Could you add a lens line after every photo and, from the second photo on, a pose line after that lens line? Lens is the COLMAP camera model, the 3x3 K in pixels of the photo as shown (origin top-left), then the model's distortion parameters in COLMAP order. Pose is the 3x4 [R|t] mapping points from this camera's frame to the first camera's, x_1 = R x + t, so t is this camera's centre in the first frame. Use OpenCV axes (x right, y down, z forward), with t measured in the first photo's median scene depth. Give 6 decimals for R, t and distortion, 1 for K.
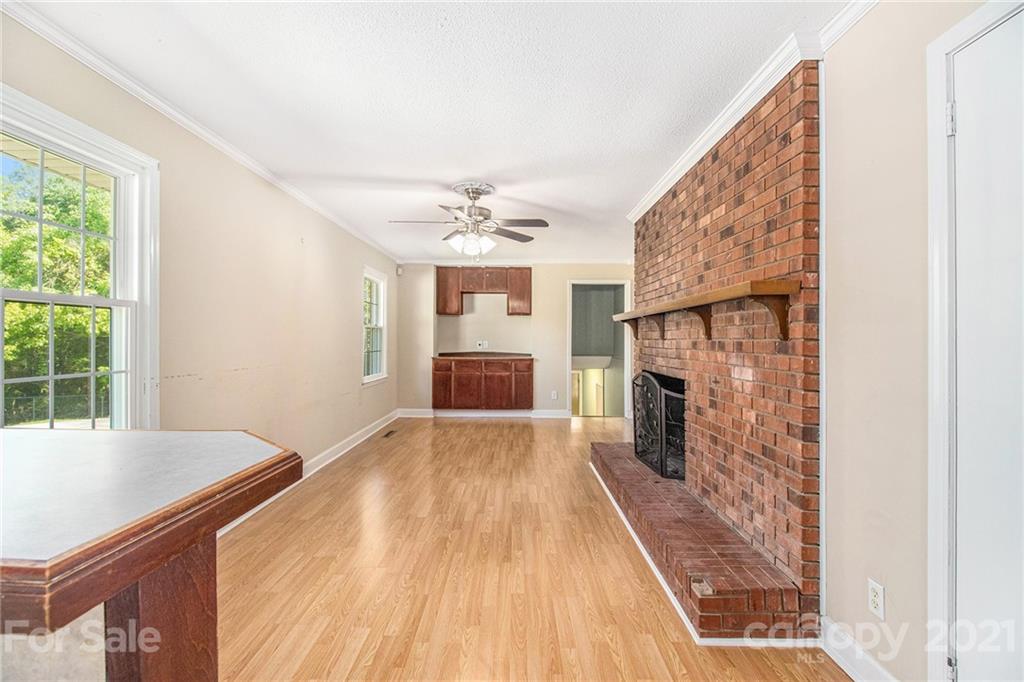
lens RADIAL K [[485.7, 0, 509.0], [0, 485.7, 337.2], [0, 0, 1]] dist [-0.001080, -0.000671]
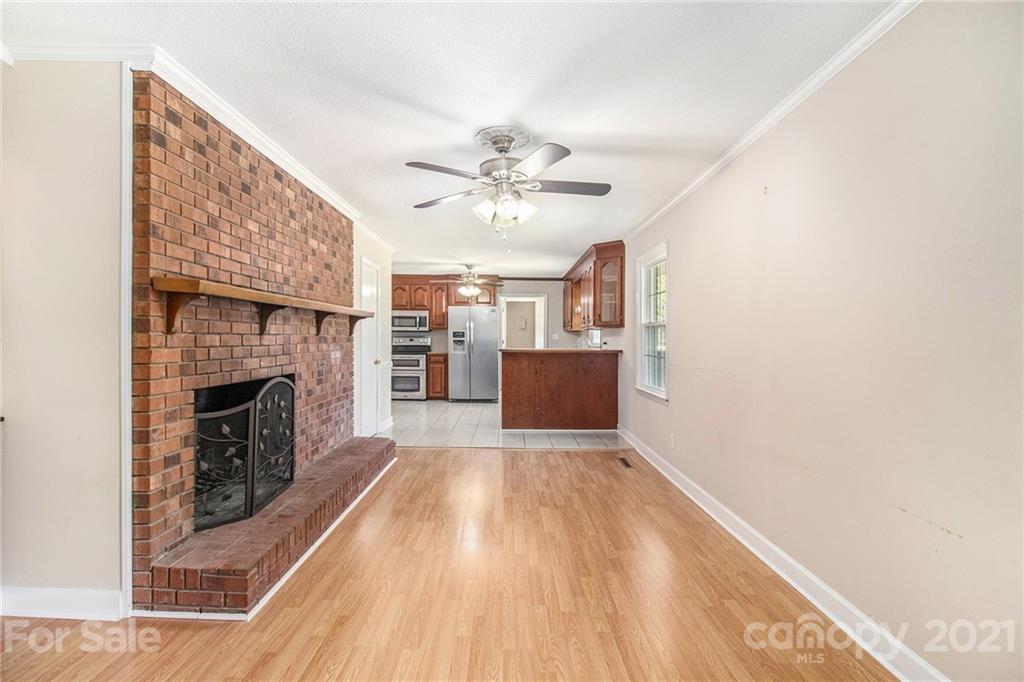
lens RADIAL K [[485.7, 0, 509.0], [0, 485.7, 337.2], [0, 0, 1]] dist [-0.001080, -0.000671]
pose [[-0.999865, -0.012826, -0.010273, -0.109870], [-0.012789, 0.999912, -0.003614, 0.008469], [0.010319, -0.003482, -0.999941, 2.405430]]
